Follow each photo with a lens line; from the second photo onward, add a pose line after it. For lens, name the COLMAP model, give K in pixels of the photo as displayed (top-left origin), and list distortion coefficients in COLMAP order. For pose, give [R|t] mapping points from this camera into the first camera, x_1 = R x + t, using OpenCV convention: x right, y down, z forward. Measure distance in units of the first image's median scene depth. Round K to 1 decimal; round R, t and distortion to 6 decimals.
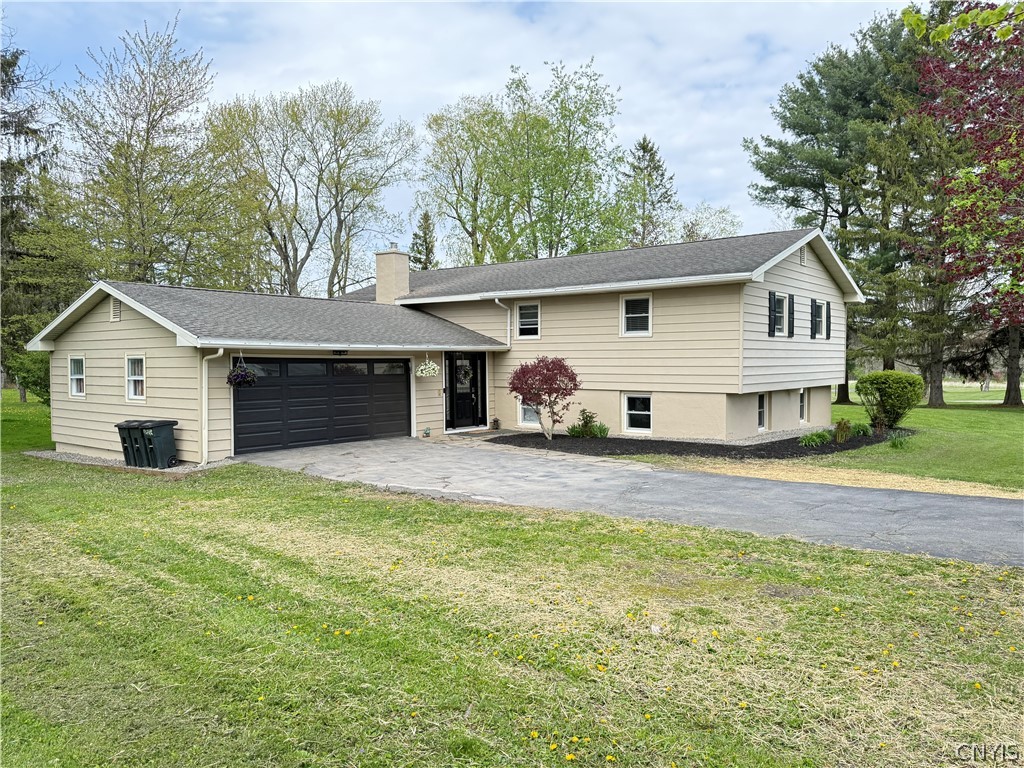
lens RADIAL K [[744.5, 0, 513.4], [0, 744.5, 382.5], [0, 0, 1]] dist [-0.001628, -0.000021]
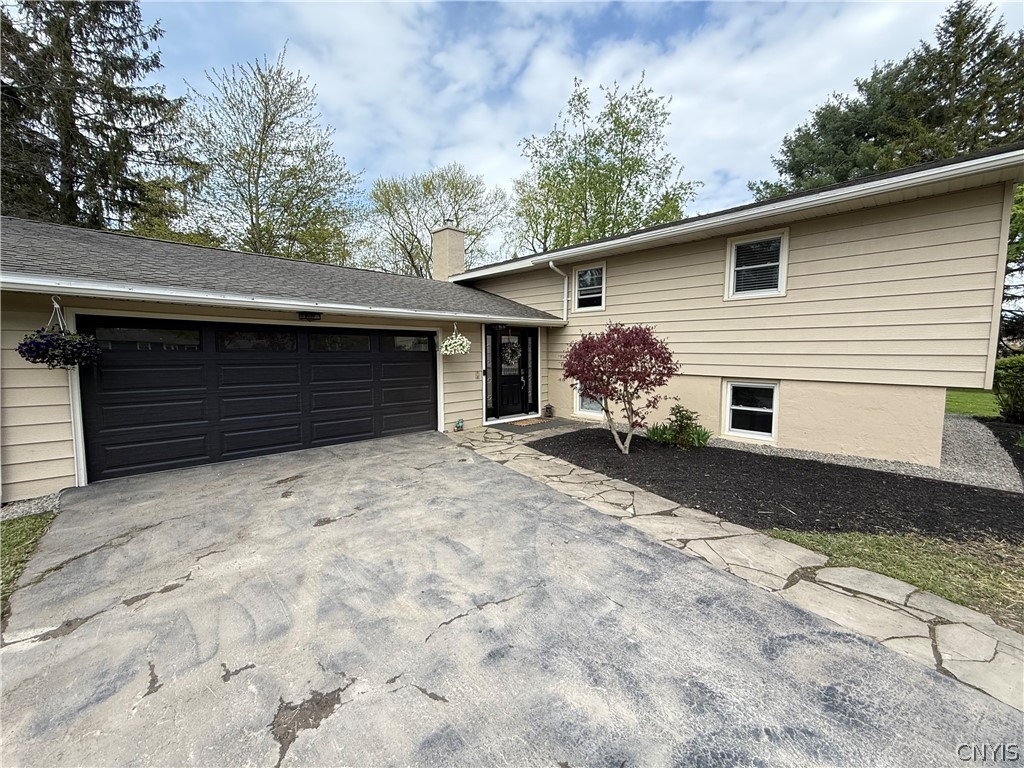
lens RADIAL K [[411.7, 0, 507.8], [0, 411.7, 382.1], [0, 0, 1]] dist [-0.001329, -0.000185]
pose [[0.988821, 0.018261, -0.147987, -0.000313], [-0.011542, 0.998869, 0.046132, 0.000095], [0.148662, -0.043909, 0.987913, 0.568783]]
